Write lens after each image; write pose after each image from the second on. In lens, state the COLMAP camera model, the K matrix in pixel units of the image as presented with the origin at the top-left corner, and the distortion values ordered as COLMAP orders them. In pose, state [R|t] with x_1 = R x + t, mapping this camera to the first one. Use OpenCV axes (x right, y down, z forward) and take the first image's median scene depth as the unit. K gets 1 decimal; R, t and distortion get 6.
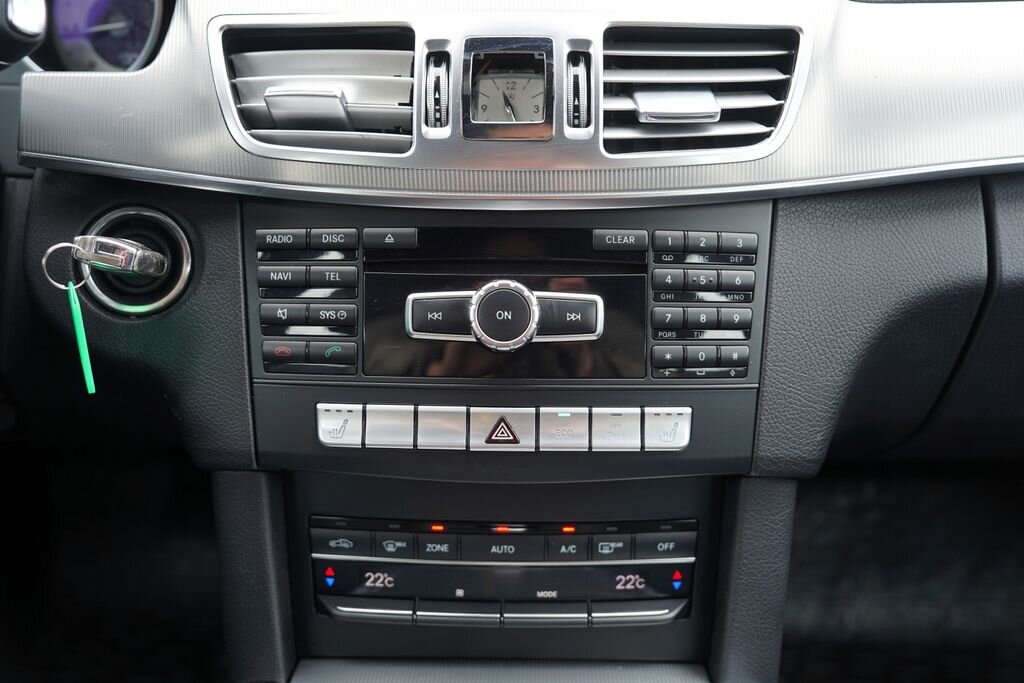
lens RADIAL K [[892.1, 0, 509.4], [0, 892.1, 337.6], [0, 0, 1]] dist [-0.063960, 0.000756]
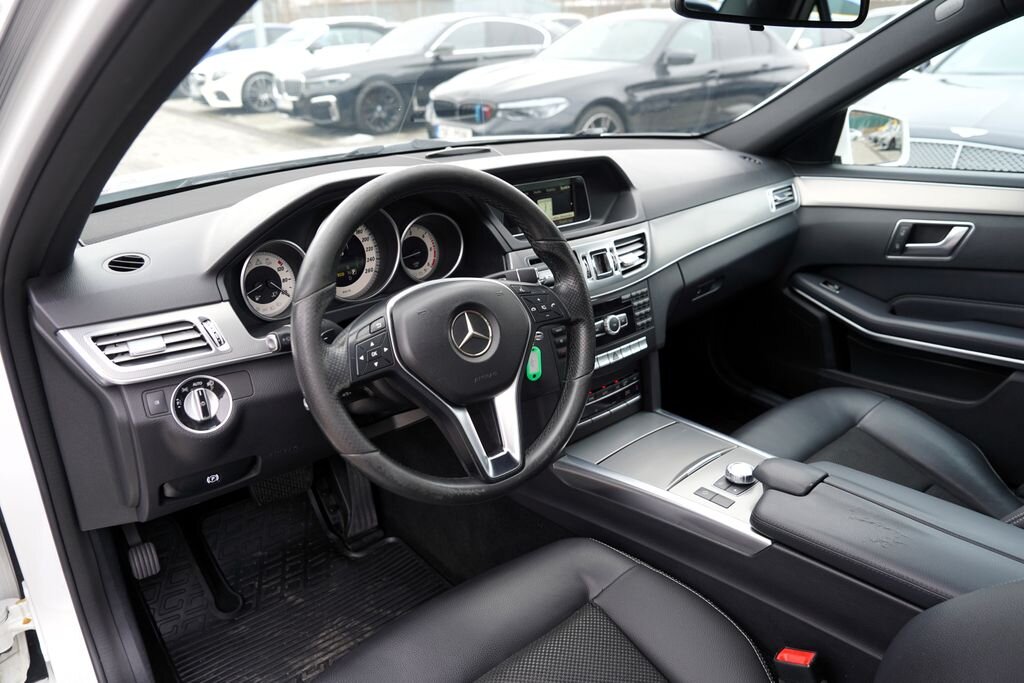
lens RADIAL K [[703.9, 0, 520.8], [0, 703.9, 332.0], [0, 0, 1]] dist [-0.090782, 0.057570]
pose [[0.748017, -0.249066, 0.615172, -2.019280], [0.218728, 0.967642, 0.125808, -0.431229], [-0.626601, 0.040449, 0.778290, -0.981704]]
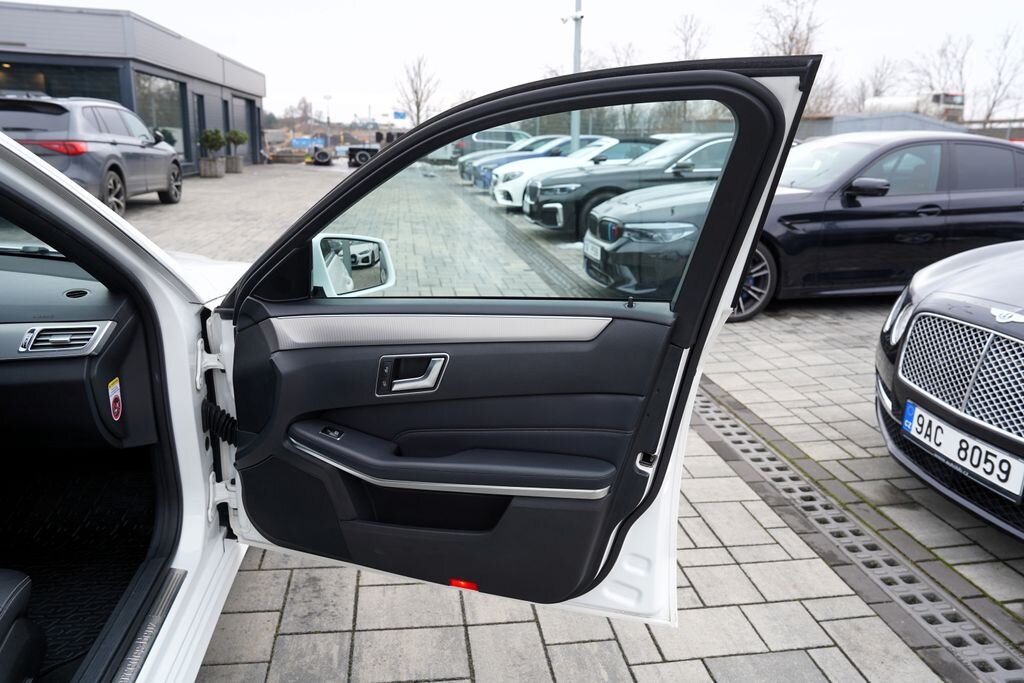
lens RADIAL K [[703.9, 0, 514.6], [0, 703.9, 337.5], [0, 0, 1]] dist [-0.090782, 0.057570]
pose [[0.983148, -0.009476, 0.182564, 3.162738], [0.023703, 0.996833, -0.075902, -0.053031], [-0.181267, 0.078951, 0.980260, -2.580258]]
